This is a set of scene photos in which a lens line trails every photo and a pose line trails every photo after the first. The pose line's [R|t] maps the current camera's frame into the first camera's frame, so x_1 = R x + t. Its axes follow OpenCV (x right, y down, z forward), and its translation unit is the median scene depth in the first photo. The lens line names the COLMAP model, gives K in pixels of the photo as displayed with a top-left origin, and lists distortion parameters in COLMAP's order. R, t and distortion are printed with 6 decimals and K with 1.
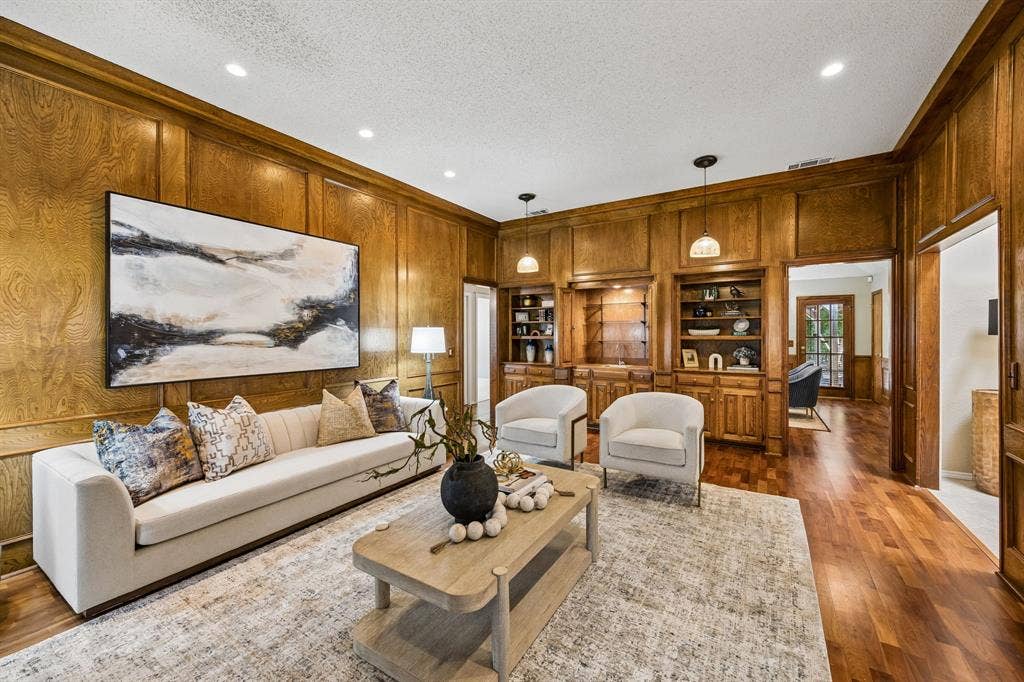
lens RADIAL K [[405.7, 0, 517.4], [0, 405.7, 336.9], [0, 0, 1]] dist [0.000439, 0.000052]
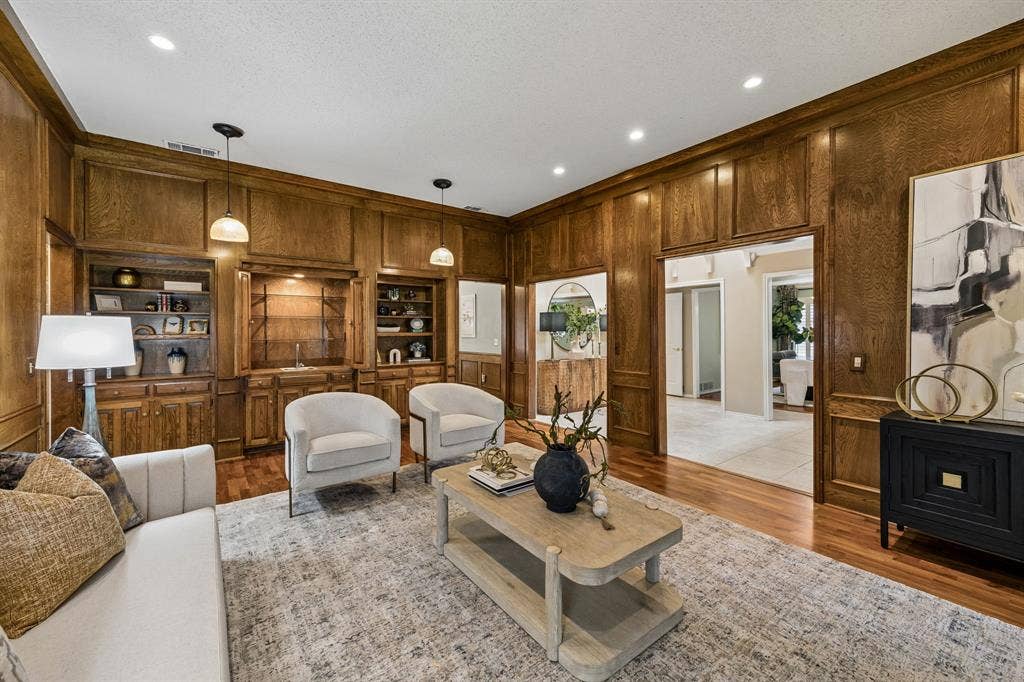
lens RADIAL K [[405.7, 0, 517.3], [0, 405.7, 334.5], [0, 0, 1]] dist [0.000439, 0.000052]
pose [[0.355184, -0.007010, 0.934770, -0.432587], [0.010233, 0.999941, 0.003610, 0.001325], [-0.934740, 0.008284, 0.355235, 0.297355]]
